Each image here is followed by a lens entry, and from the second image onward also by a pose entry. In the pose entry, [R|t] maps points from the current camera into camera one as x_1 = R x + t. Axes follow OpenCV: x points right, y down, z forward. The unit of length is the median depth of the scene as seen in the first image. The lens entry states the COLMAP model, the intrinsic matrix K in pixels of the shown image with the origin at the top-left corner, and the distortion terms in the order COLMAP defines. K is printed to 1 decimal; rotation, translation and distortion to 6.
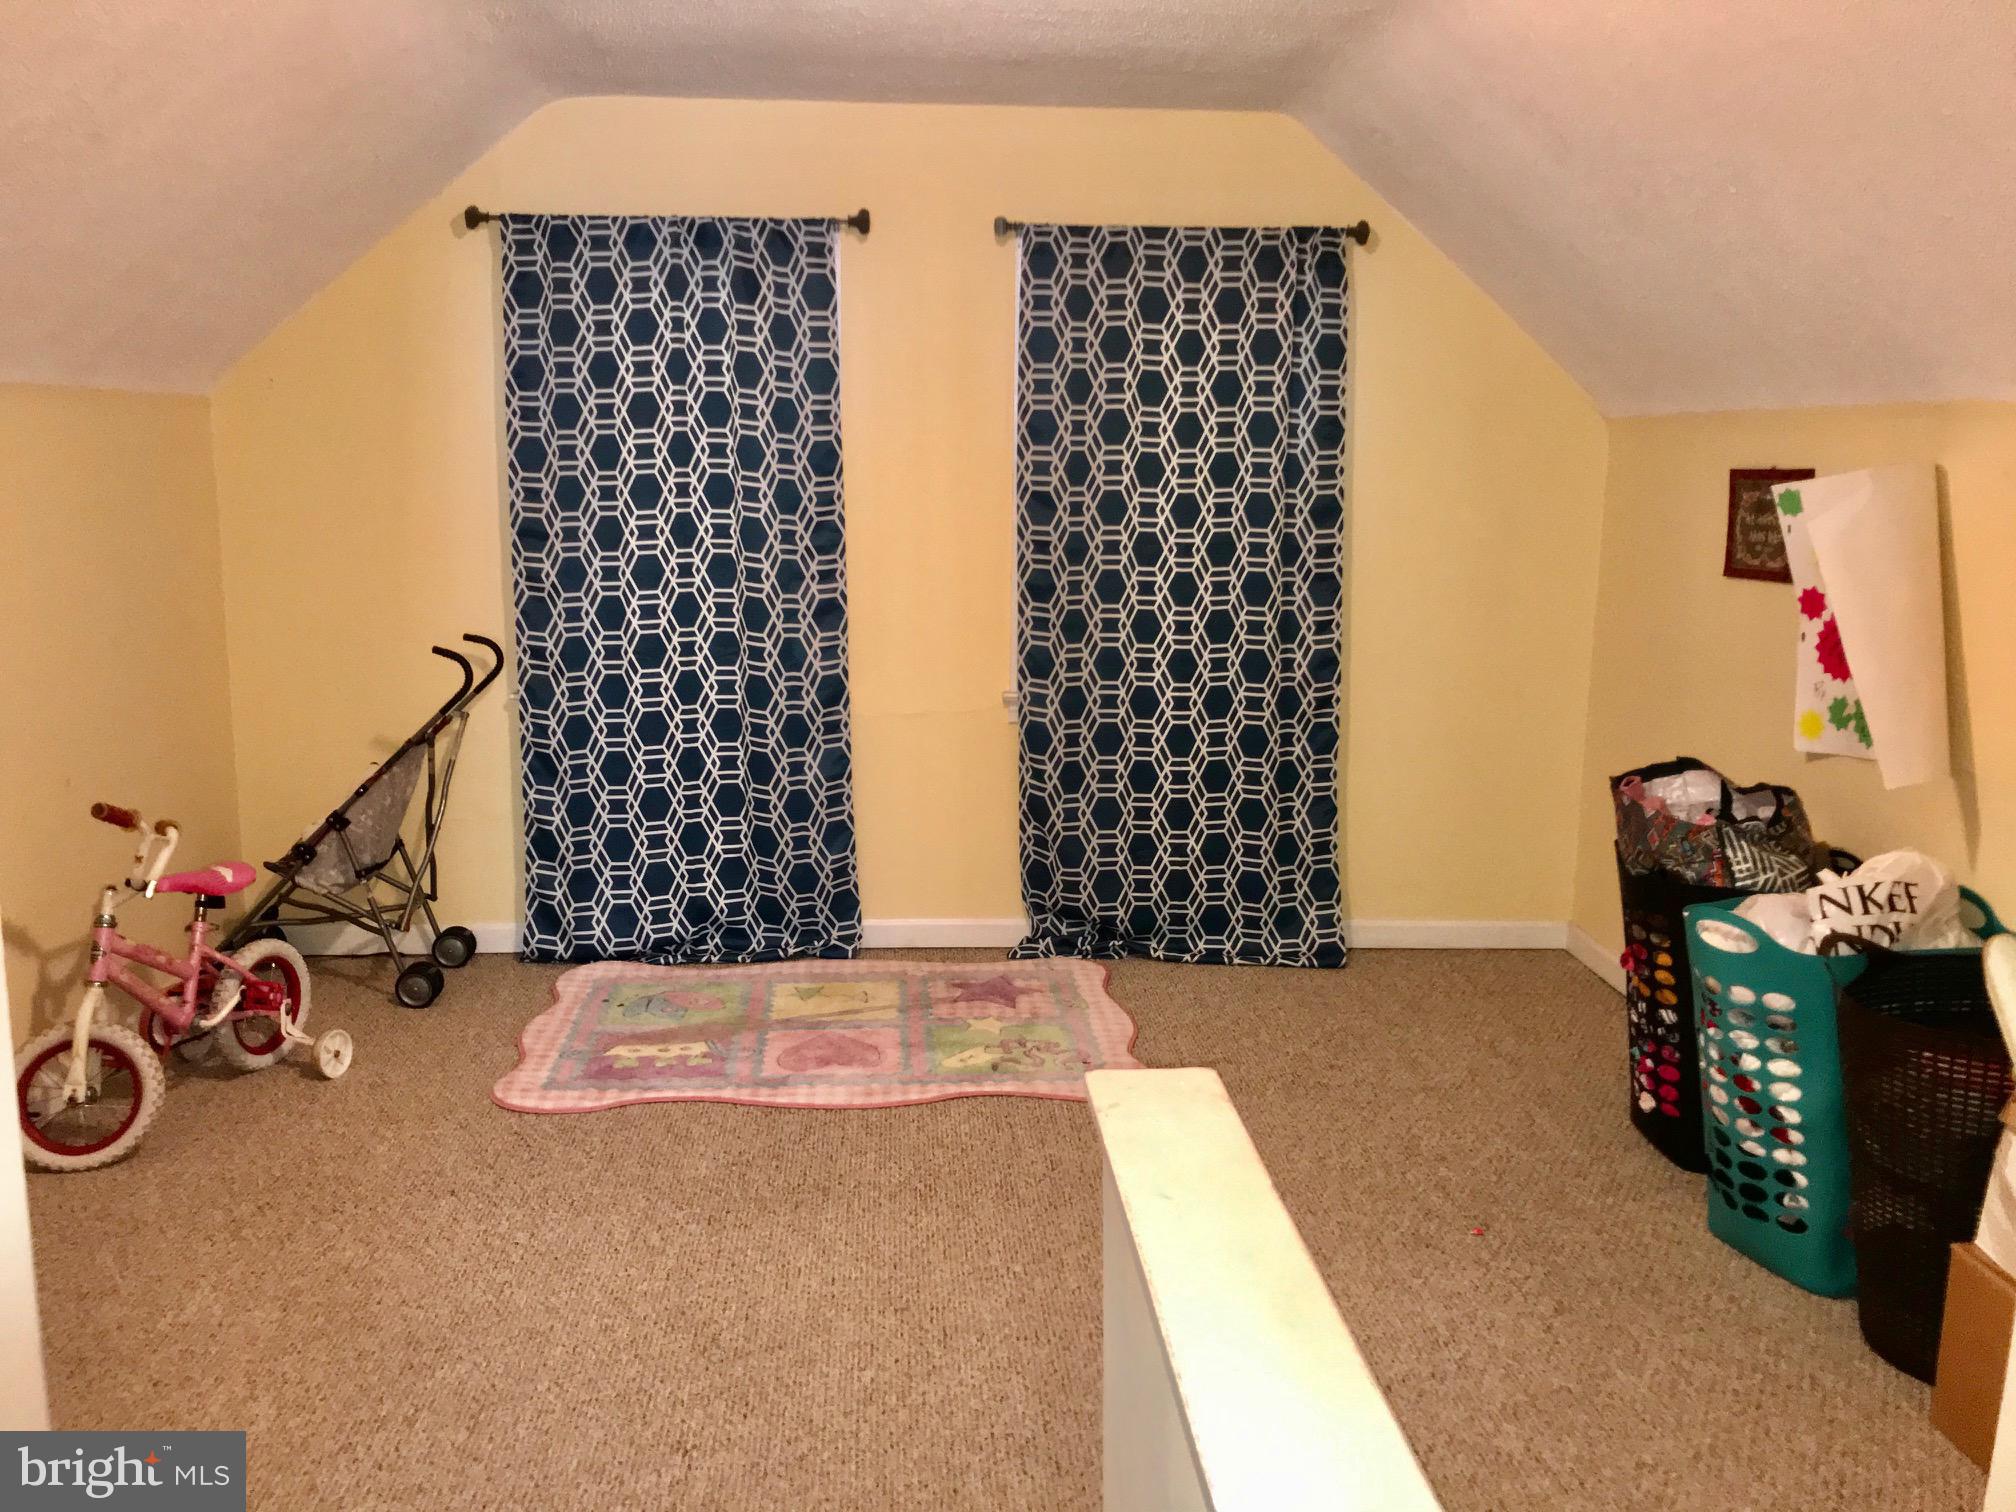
lens RADIAL K [[1685.0, 0, 1008.0], [0, 1685.0, 756.0], [0, 0, 1]] dist [0.088848, -0.140693]
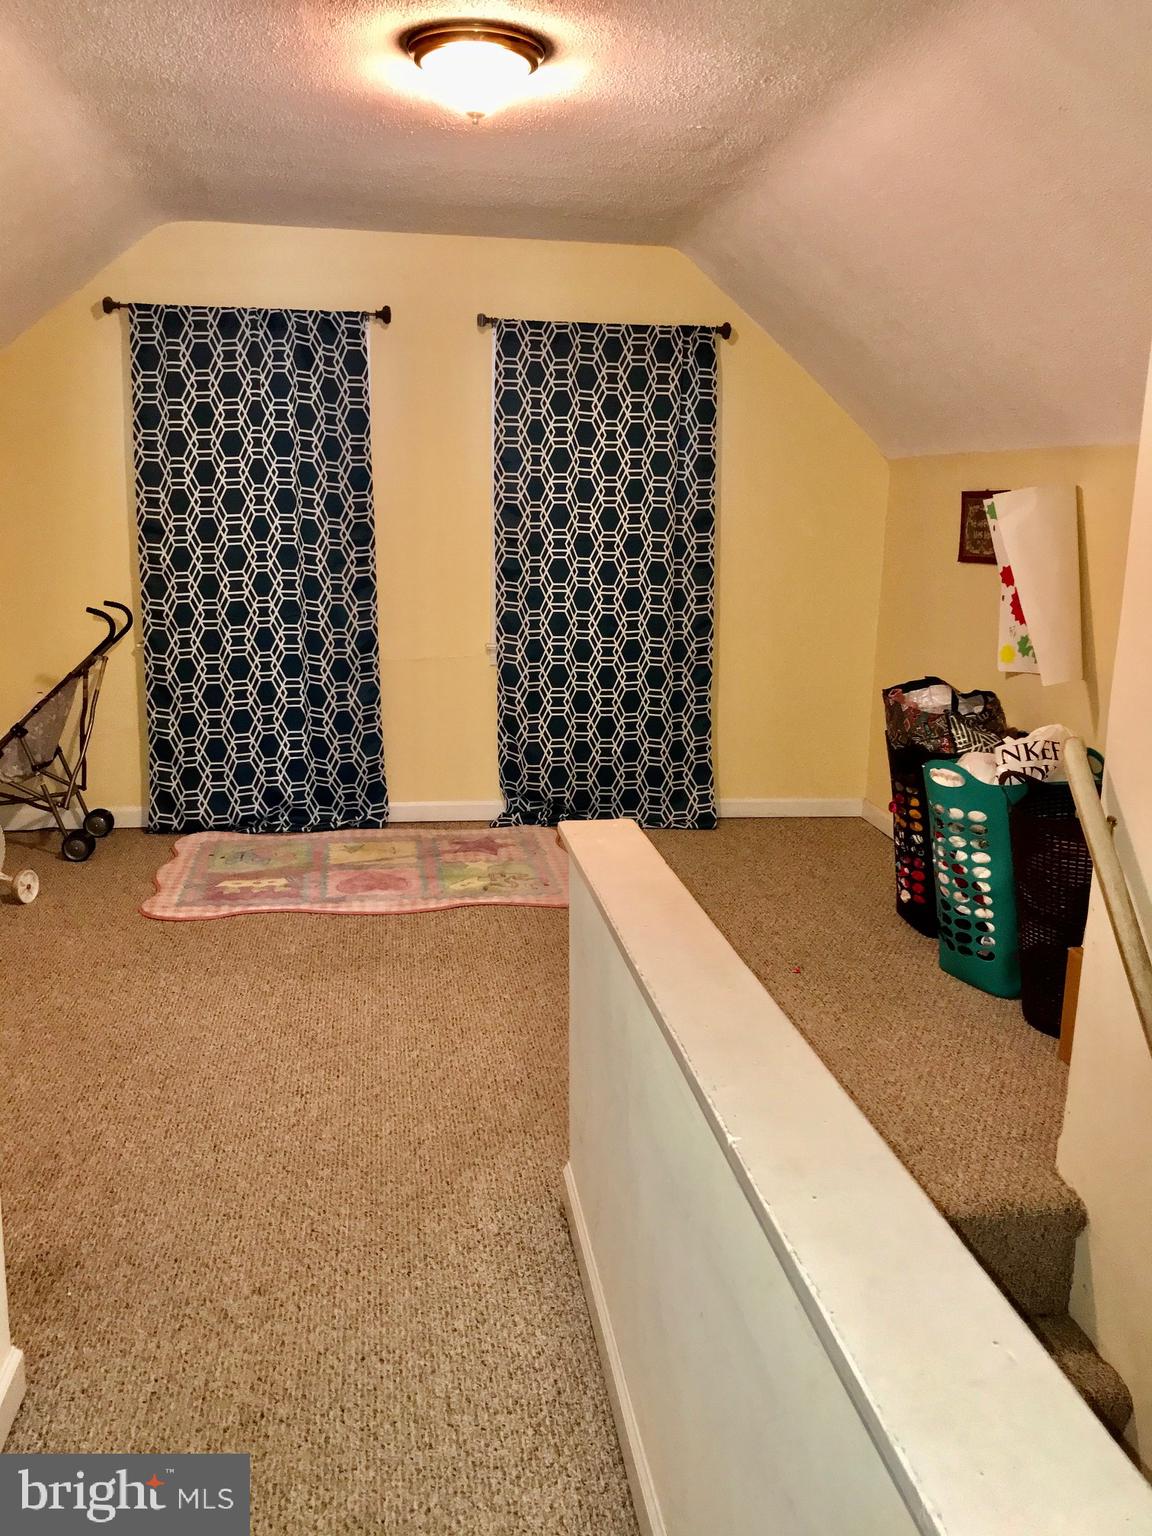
lens RADIAL K [[1258.4, 0, 584.7], [0, 1258.4, 748.8], [0, 0, 1]] dist [0.128064, -0.272596]
pose [[0.996104, -0.008391, 0.087789, -0.014784], [0.006472, 0.999735, 0.022114, 0.031664], [-0.087951, -0.021460, 0.995894, -0.101824]]
